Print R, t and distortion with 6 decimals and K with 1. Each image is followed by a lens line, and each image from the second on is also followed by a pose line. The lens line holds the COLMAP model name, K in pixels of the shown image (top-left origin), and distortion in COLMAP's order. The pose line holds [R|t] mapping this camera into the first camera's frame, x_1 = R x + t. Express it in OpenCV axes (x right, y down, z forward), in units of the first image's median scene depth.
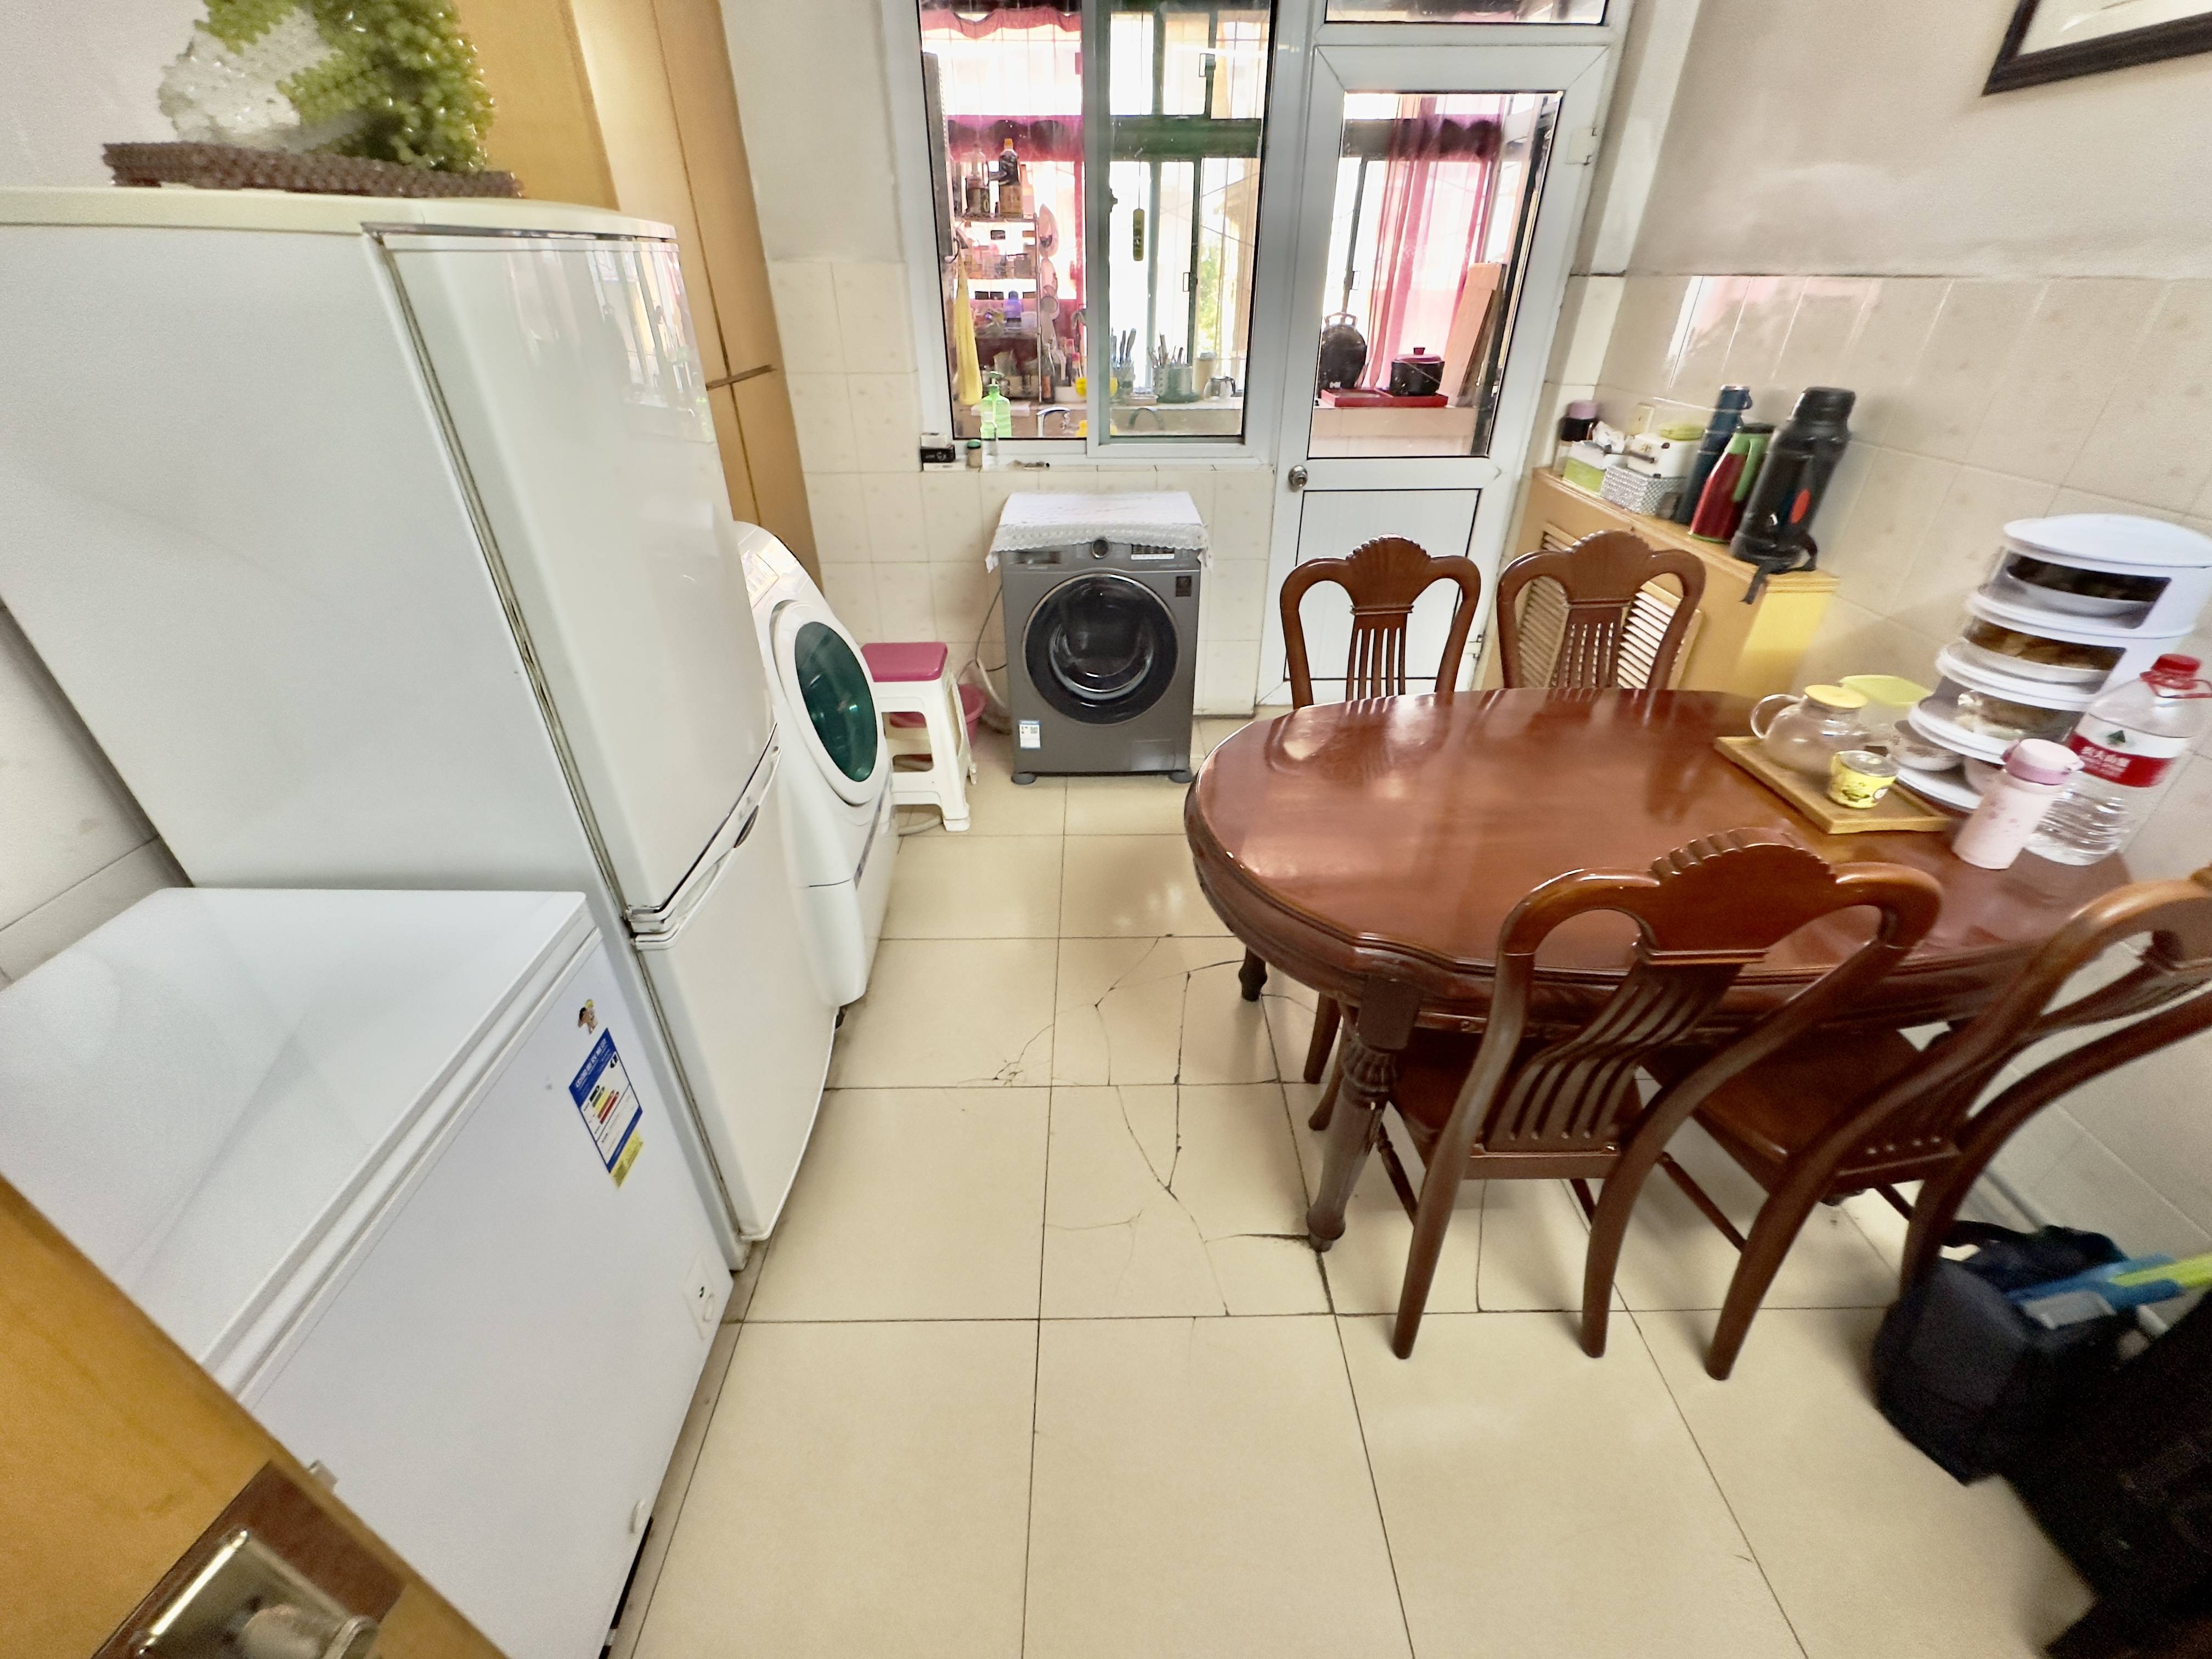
lens RADIAL K [[881.3, 0, 1106.0], [0, 881.3, 829.5], [0, 0, 1]] dist [0.000631, -0.001051]
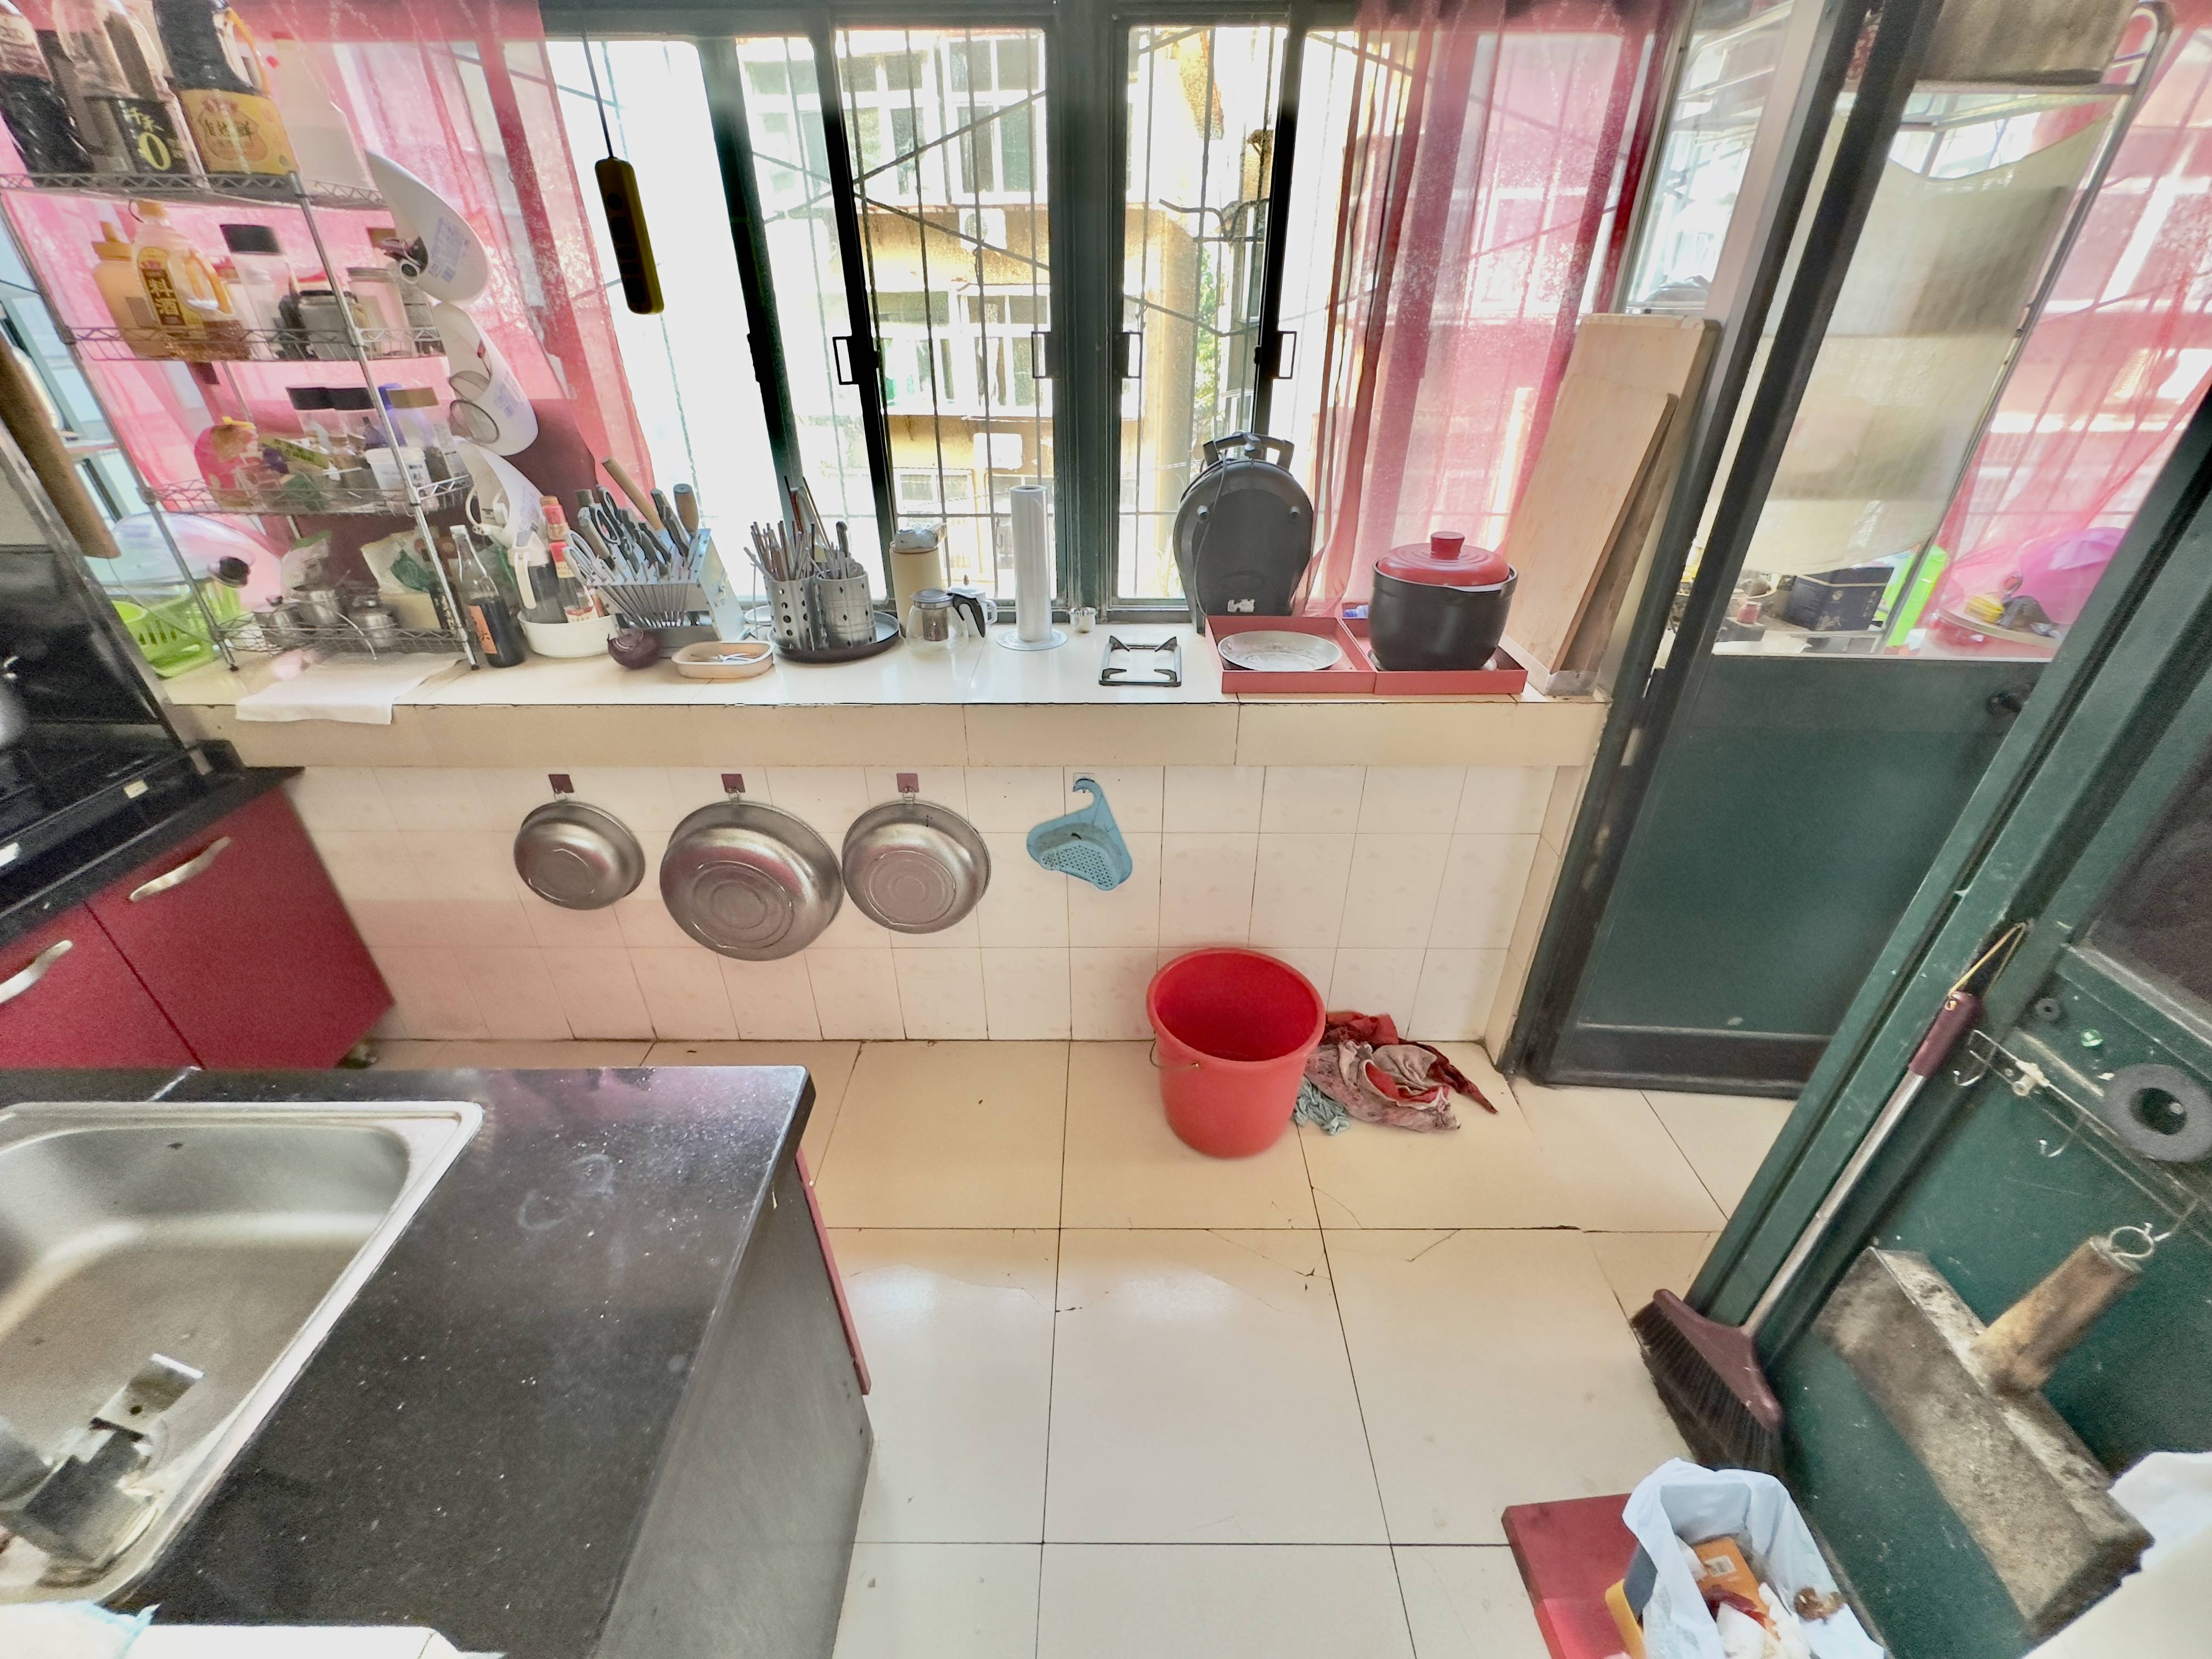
lens RADIAL K [[876.4, 0, 1106.0], [0, 876.4, 829.5], [0, 0, 1]] dist [-0.000846, 0.000142]
pose [[0.999888, 0.005652, -0.013888, 0.214018], [-0.005946, 0.999758, -0.021199, -0.409053], [0.013765, 0.021279, 0.999679, 0.621902]]
